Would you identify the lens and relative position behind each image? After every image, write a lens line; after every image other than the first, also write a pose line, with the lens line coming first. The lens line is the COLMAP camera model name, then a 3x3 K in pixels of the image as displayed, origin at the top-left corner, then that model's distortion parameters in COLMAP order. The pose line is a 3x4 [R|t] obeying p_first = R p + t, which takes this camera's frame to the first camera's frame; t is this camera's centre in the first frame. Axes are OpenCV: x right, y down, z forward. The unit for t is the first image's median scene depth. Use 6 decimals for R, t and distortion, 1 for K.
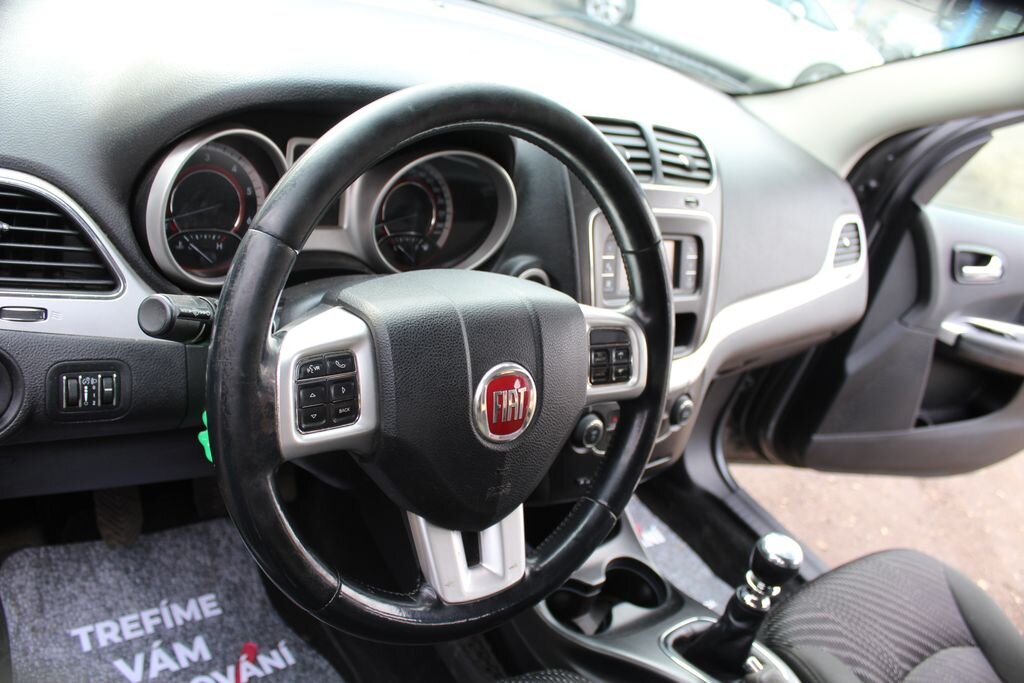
lens RADIAL K [[853.0, 0, 509.1], [0, 853.0, 343.9], [0, 0, 1]] dist [-0.168991, 0.160371]
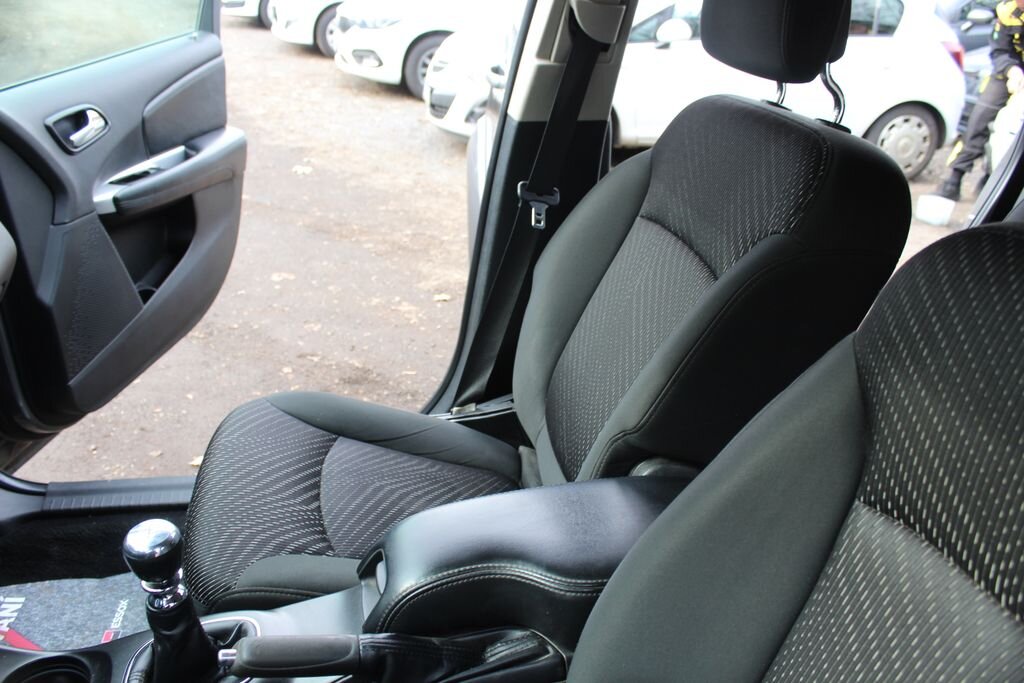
lens RADIAL K [[853.0, 0, 509.1], [0, 853.0, 343.9], [0, 0, 1]] dist [-0.168991, 0.160371]
pose [[0.435041, -0.638253, 0.635116, 0.054670], [0.523685, 0.753146, 0.398153, -0.033179], [-0.732457, 0.159388, 0.661892, 0.100883]]
